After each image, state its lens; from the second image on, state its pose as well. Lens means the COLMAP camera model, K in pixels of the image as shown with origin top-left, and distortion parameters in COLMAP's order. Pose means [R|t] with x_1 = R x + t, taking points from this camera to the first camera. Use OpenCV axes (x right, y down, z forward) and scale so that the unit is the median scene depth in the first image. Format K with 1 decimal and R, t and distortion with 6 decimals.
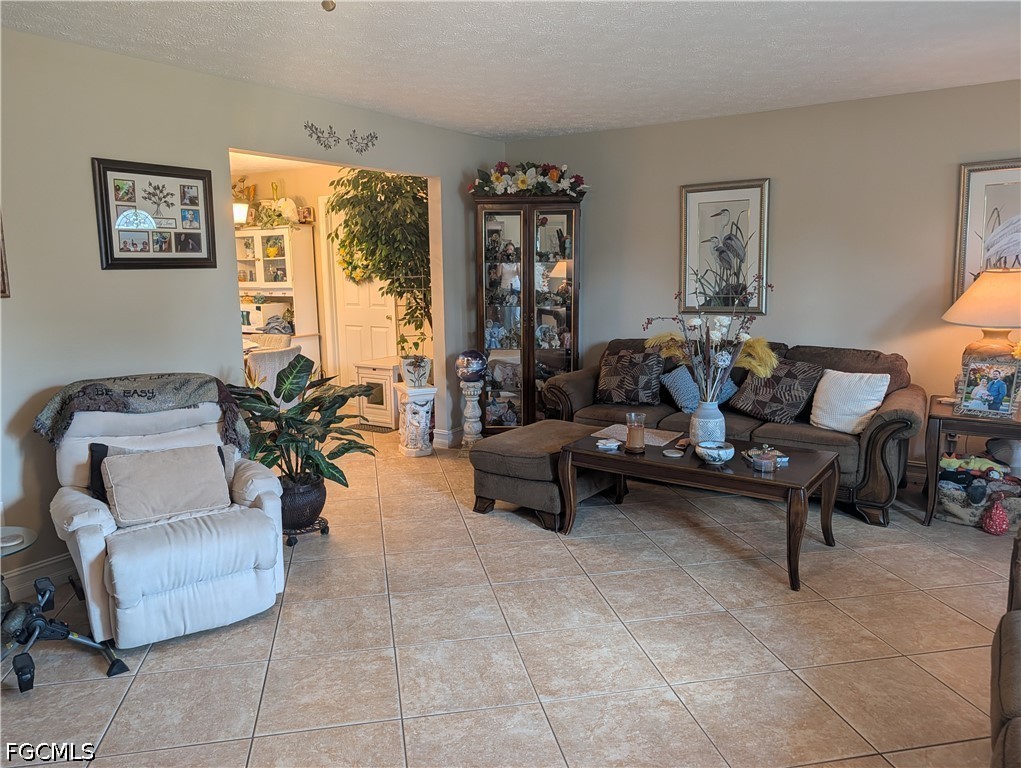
lens RADIAL K [[729.0, 0, 508.3], [0, 729.0, 376.9], [0, 0, 1]] dist [0.035423, -0.055618]
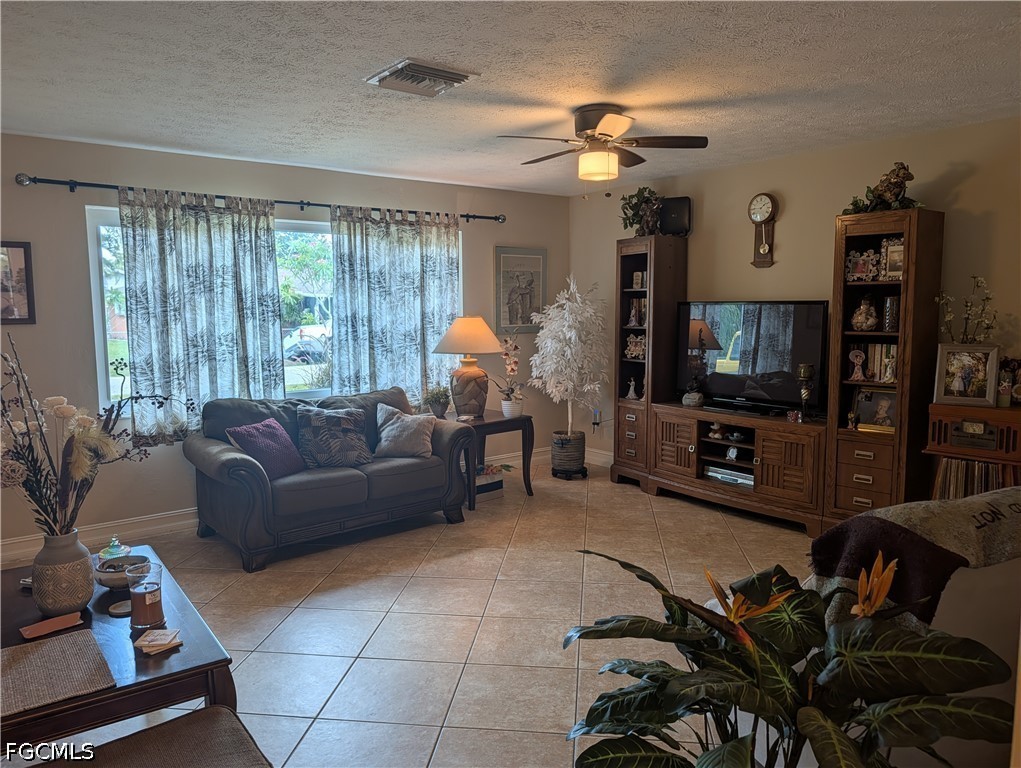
lens RADIAL K [[729.0, 0, 499.7], [0, 729.0, 381.5], [0, 0, 1]] dist [0.035423, -0.055618]
pose [[-0.945799, -0.010704, 0.324576, -0.312295], [0.074271, 0.965839, 0.248274, -0.239364], [-0.316145, 0.258924, -0.912694, 1.519468]]
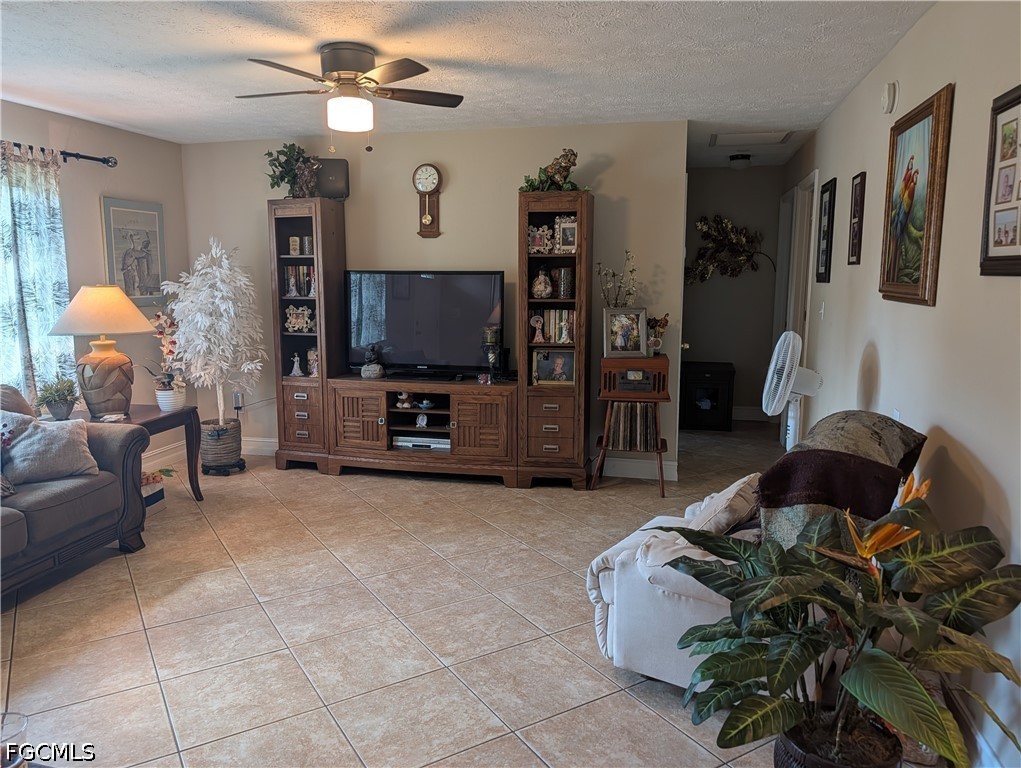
lens RADIAL K [[729.0, 0, 507.2], [0, 729.0, 385.3], [0, 0, 1]] dist [0.035423, -0.055618]
pose [[-0.938138, 0.068308, -0.339456, 0.058893], [-0.040285, 0.952160, 0.302933, -0.228658], [0.343909, 0.297868, -0.890506, 1.434532]]
